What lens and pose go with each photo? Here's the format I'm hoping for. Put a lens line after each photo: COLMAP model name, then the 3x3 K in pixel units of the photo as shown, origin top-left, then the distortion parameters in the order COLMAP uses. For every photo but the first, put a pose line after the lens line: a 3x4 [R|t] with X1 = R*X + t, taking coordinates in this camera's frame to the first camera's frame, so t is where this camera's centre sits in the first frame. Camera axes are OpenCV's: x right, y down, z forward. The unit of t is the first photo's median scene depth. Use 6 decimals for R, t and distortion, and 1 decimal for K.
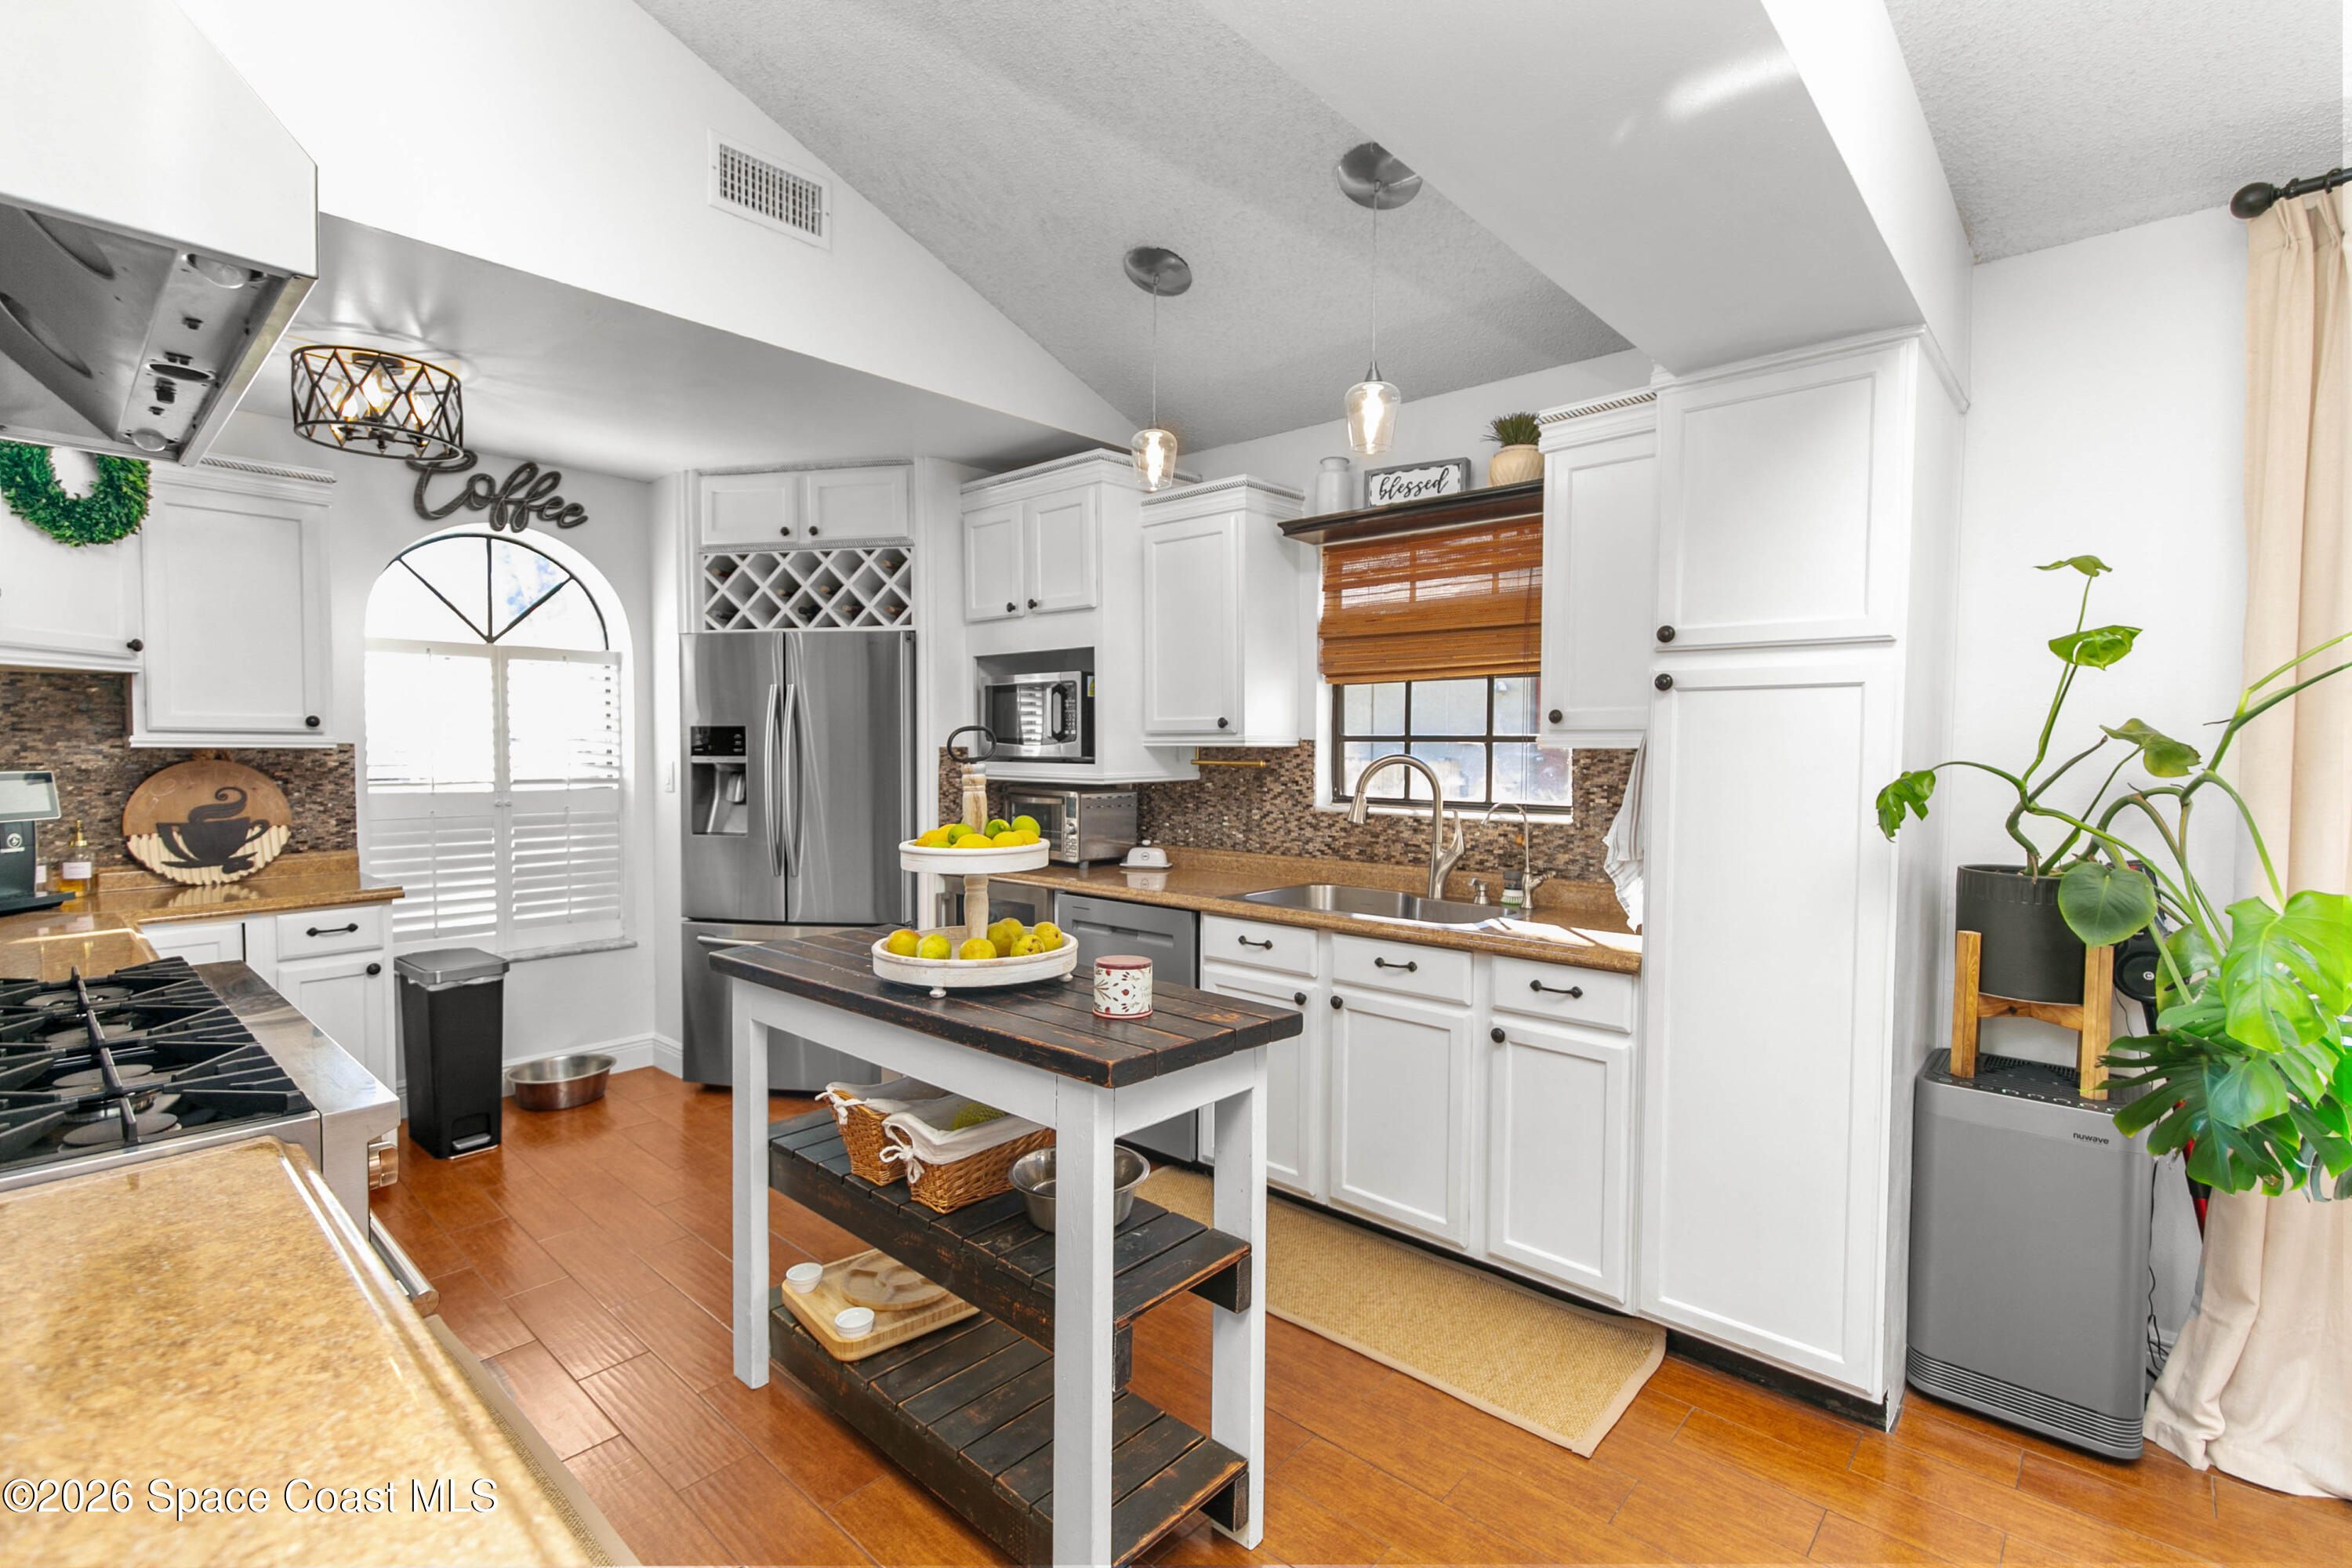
lens RADIAL K [[1059.1, 0, 1171.9], [0, 1059.1, 781.1], [0, 0, 1]] dist [0.009560, 0.000115]
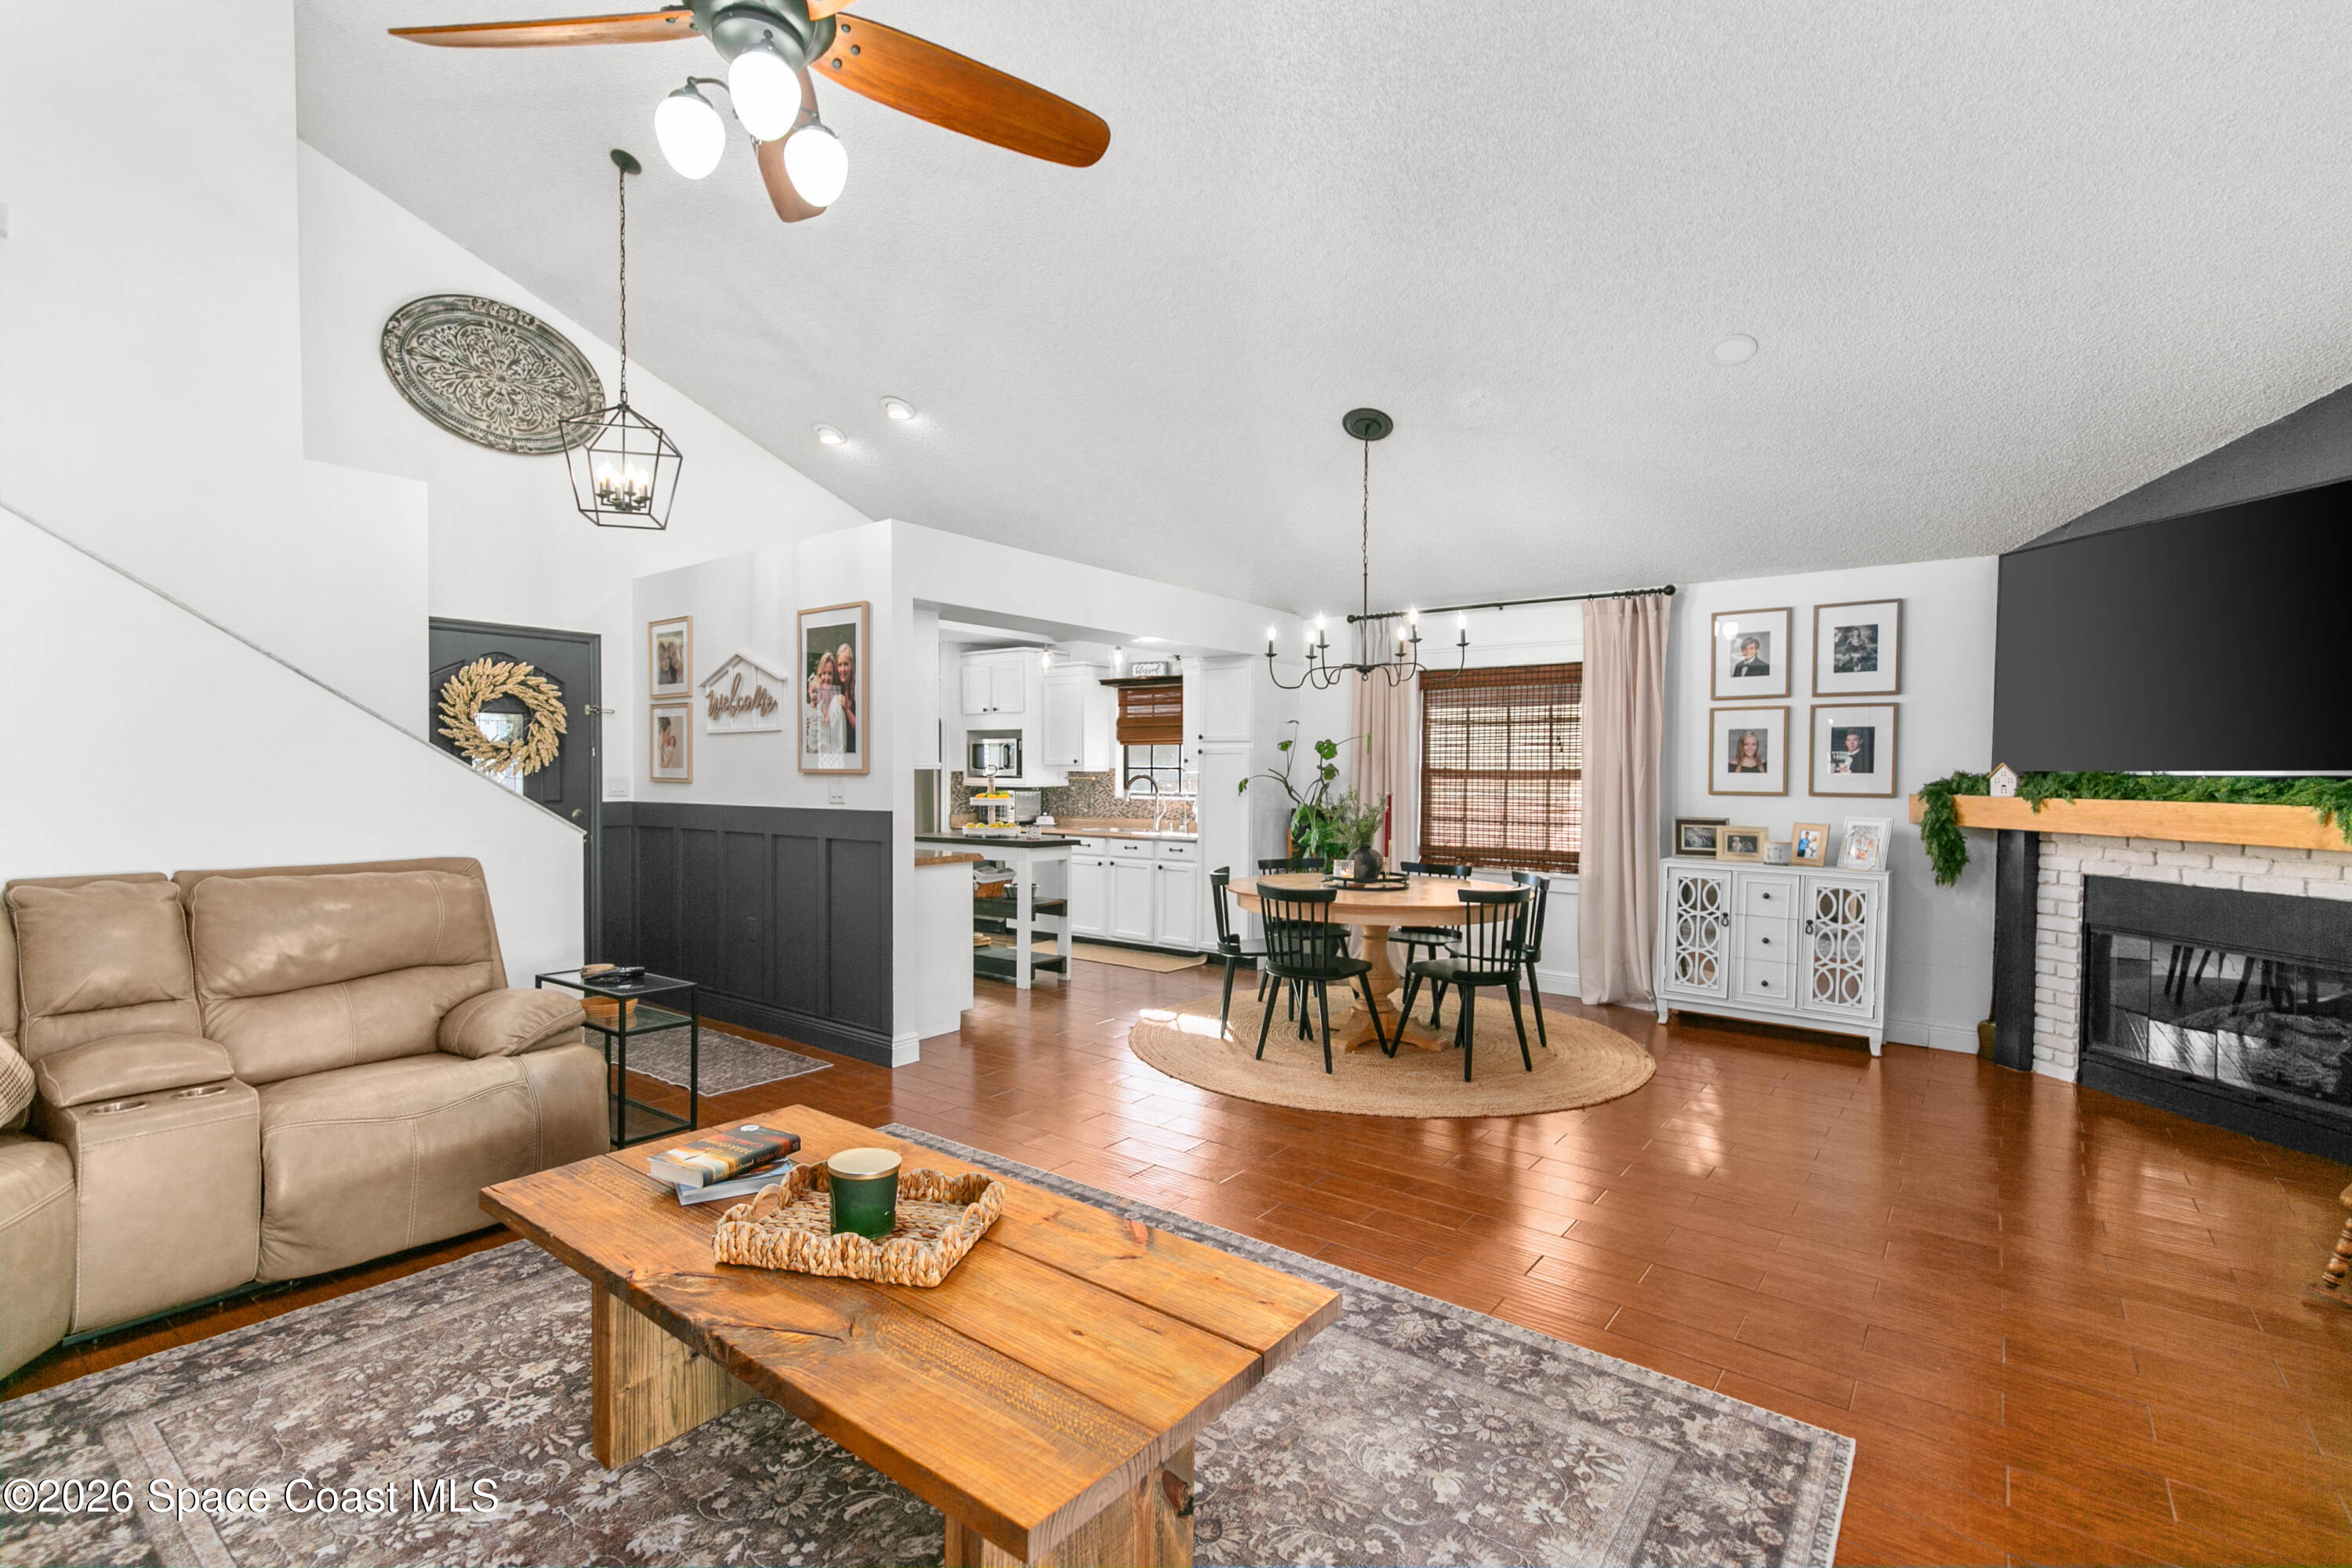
lens RADIAL K [[1059.1, 0, 1171.9], [0, 1059.1, 781.1], [0, 0, 1]] dist [0.009560, 0.000115]
pose [[0.997377, 0.003002, 0.072319, 0.081382], [-0.001196, 0.999687, -0.024994, 0.044984], [-0.072372, 0.024842, 0.997068, -1.272109]]
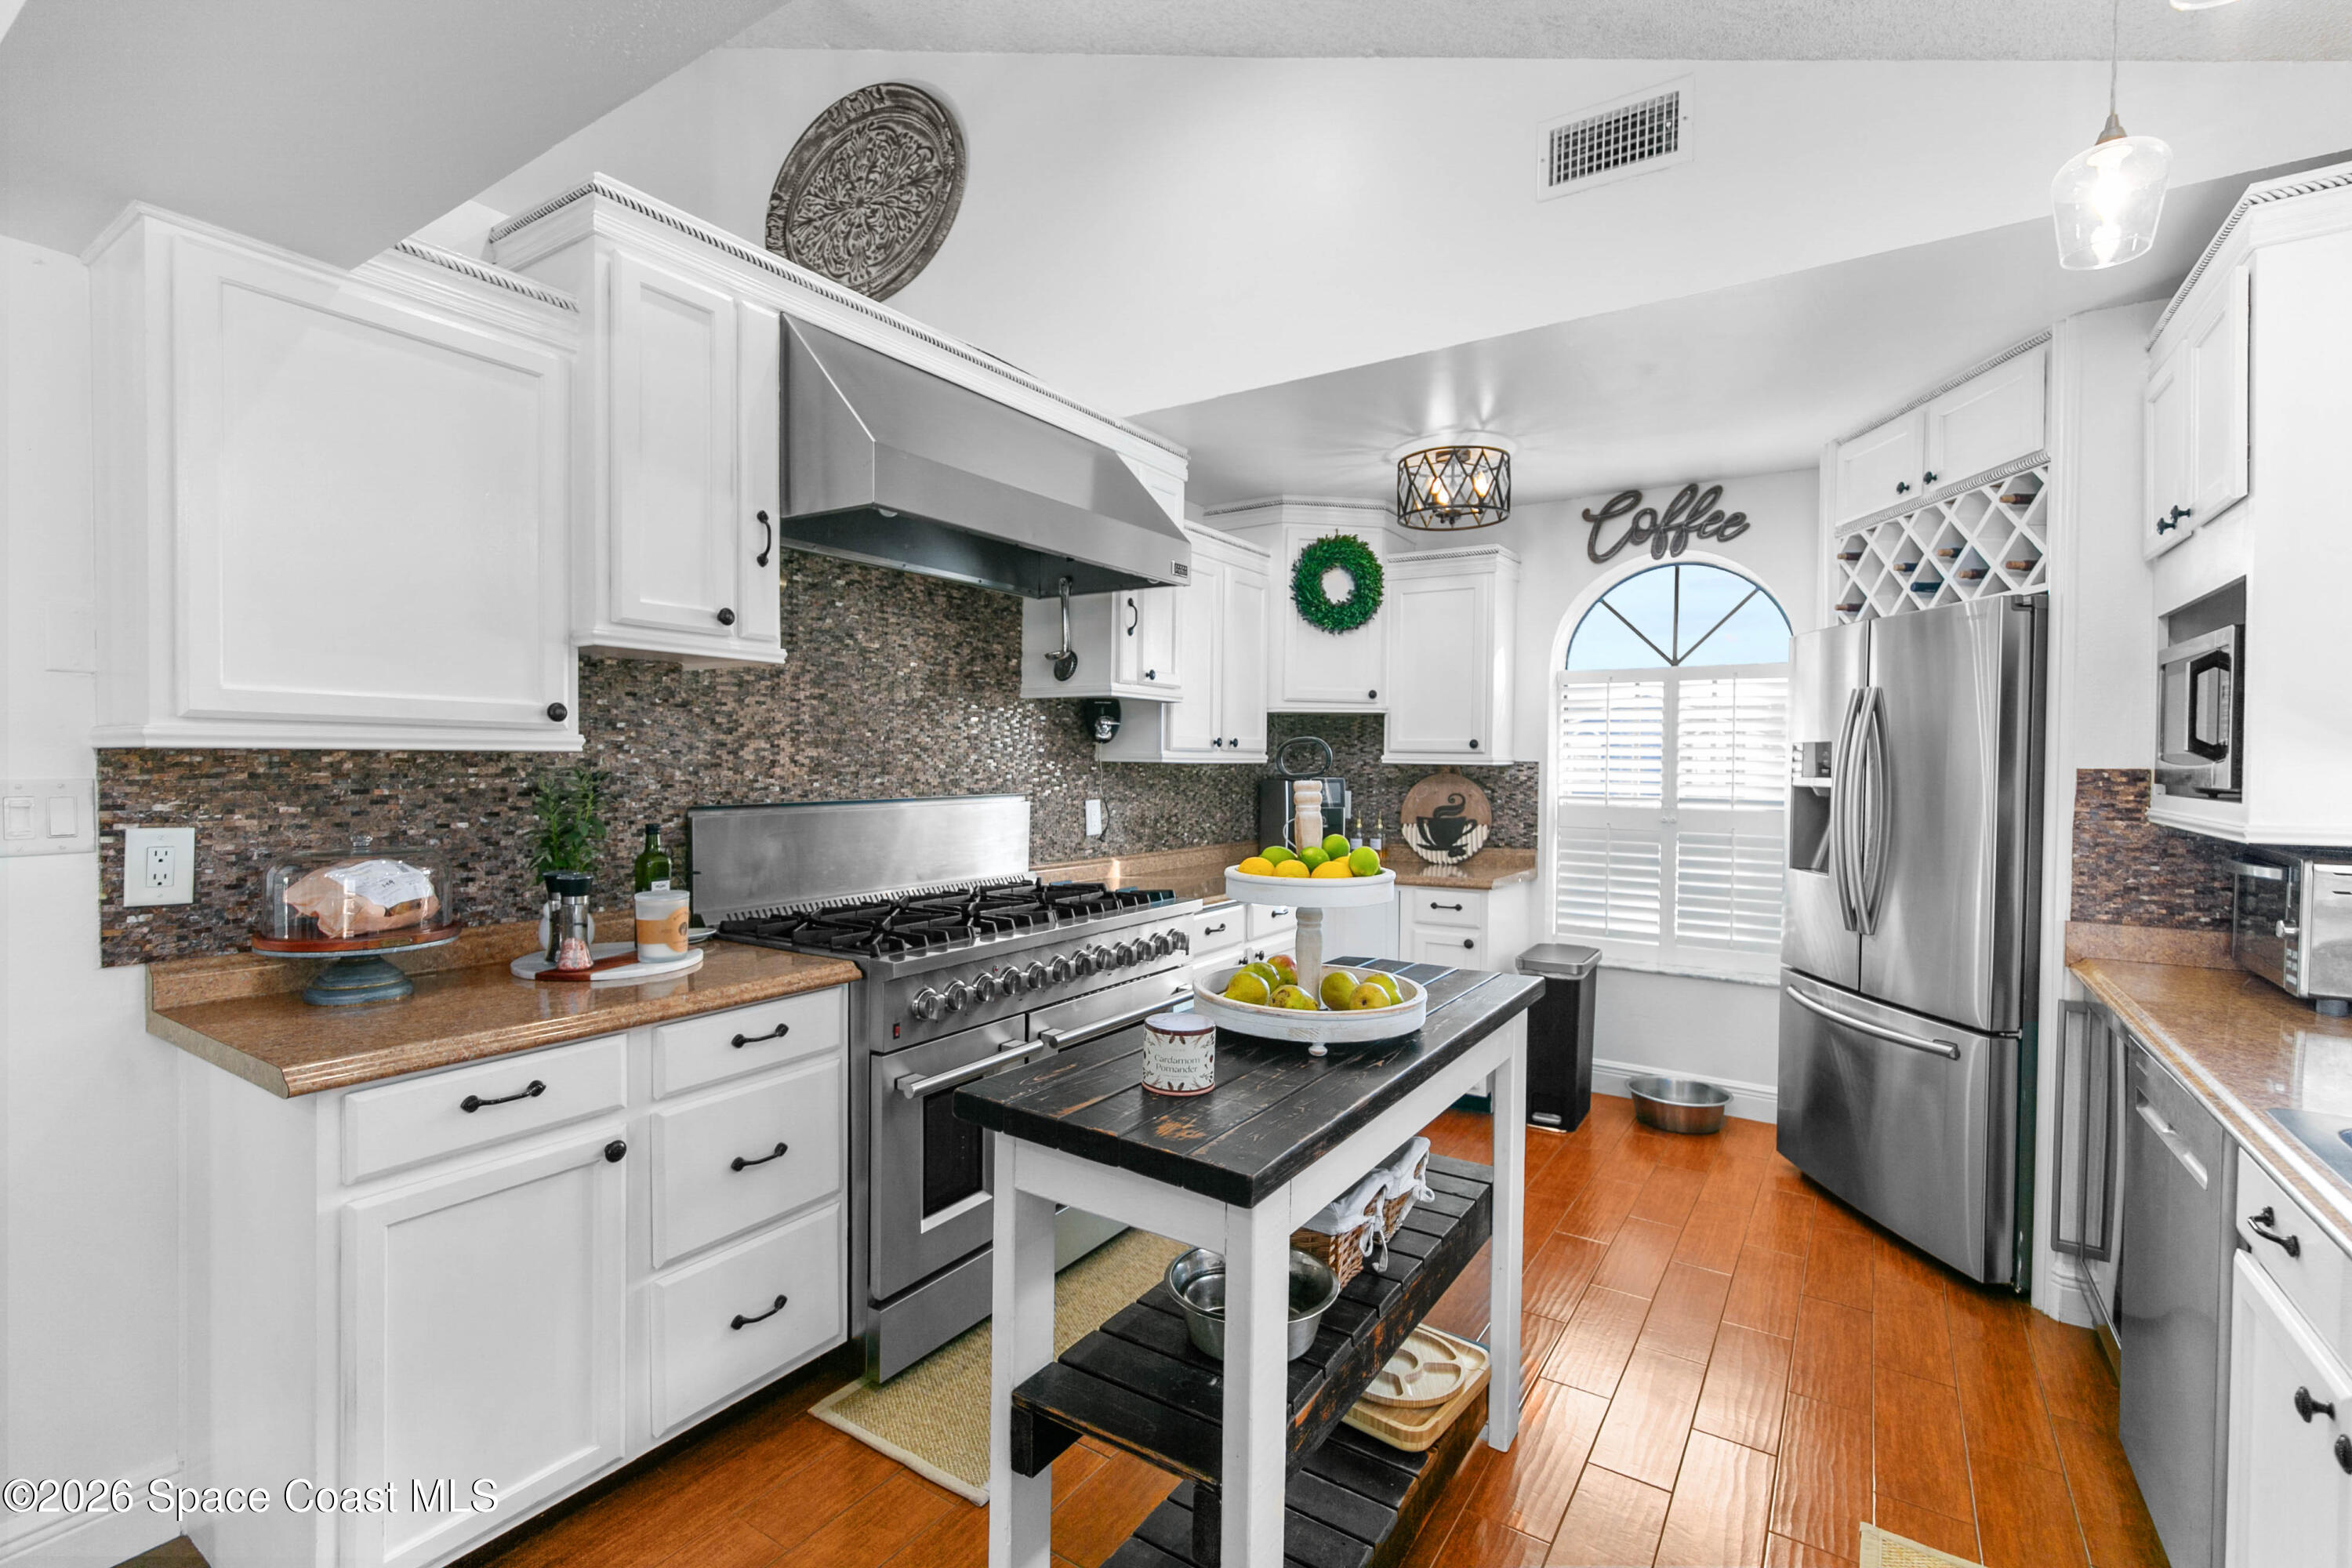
lens RADIAL K [[1059.1, 0, 1171.9], [0, 1059.1, 781.1], [0, 0, 1]] dist [0.009560, 0.000115]
pose [[0.154996, 0.019840, -0.987716, 0.333853], [-0.041143, 0.999061, 0.013612, -0.011742], [0.987058, 0.038527, 0.155667, 0.380255]]
